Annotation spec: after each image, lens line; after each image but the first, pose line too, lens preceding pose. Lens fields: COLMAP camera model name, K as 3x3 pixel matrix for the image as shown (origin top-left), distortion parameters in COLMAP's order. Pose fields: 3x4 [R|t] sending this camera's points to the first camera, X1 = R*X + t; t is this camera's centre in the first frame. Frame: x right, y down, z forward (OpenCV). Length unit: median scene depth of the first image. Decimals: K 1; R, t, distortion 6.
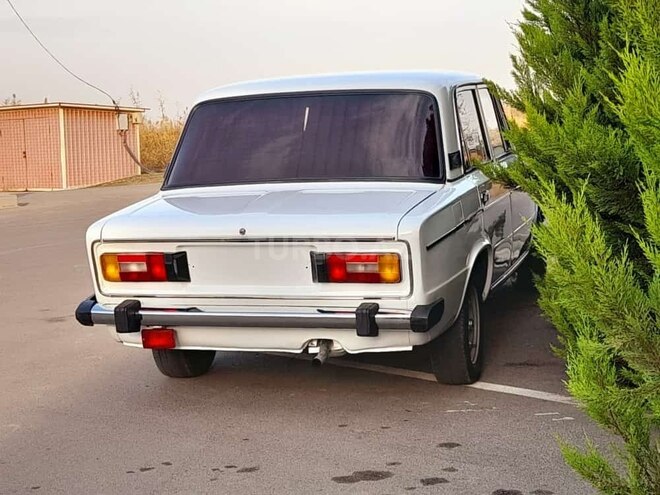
lens RADIAL K [[1498.2, 0, 330.0], [0, 1498.2, 247.5], [0, 0, 1]] dist [0.004041, -0.313812]
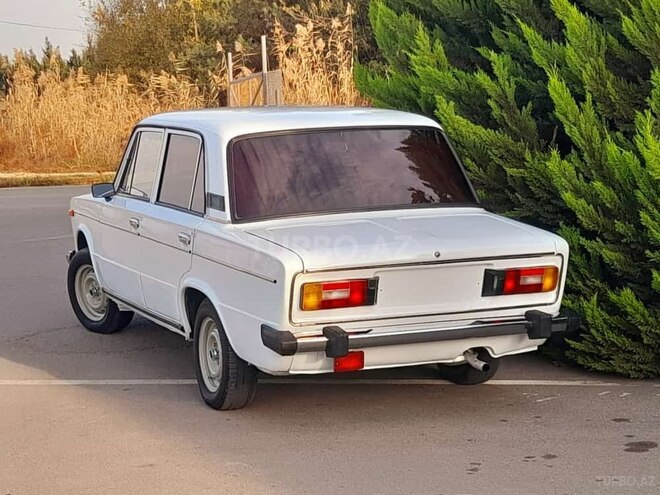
lens RADIAL K [[1498.2, 0, 330.0], [0, 1498.2, 247.5], [0, 0, 1]] dist [0.004041, -0.313812]
pose [[0.787742, -0.045224, 0.614343, -0.783572], [0.067231, 0.997656, -0.012766, -0.006816], [-0.612326, 0.051359, 0.788936, 0.171405]]
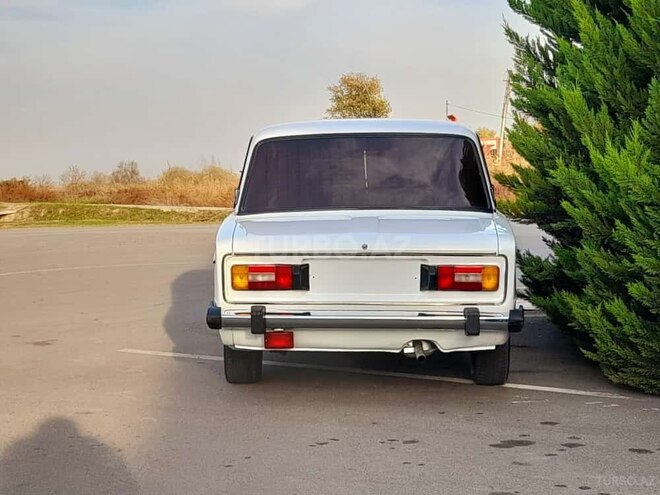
lens RADIAL K [[1498.2, 0, 330.0], [0, 1498.2, 247.5], [0, 0, 1]] dist [0.004041, -0.313812]
pose [[0.967841, 0.017478, 0.250956, -0.371334], [-0.004463, 0.998619, -0.052340, 0.050512], [-0.251524, 0.049537, 0.966583, -0.124501]]
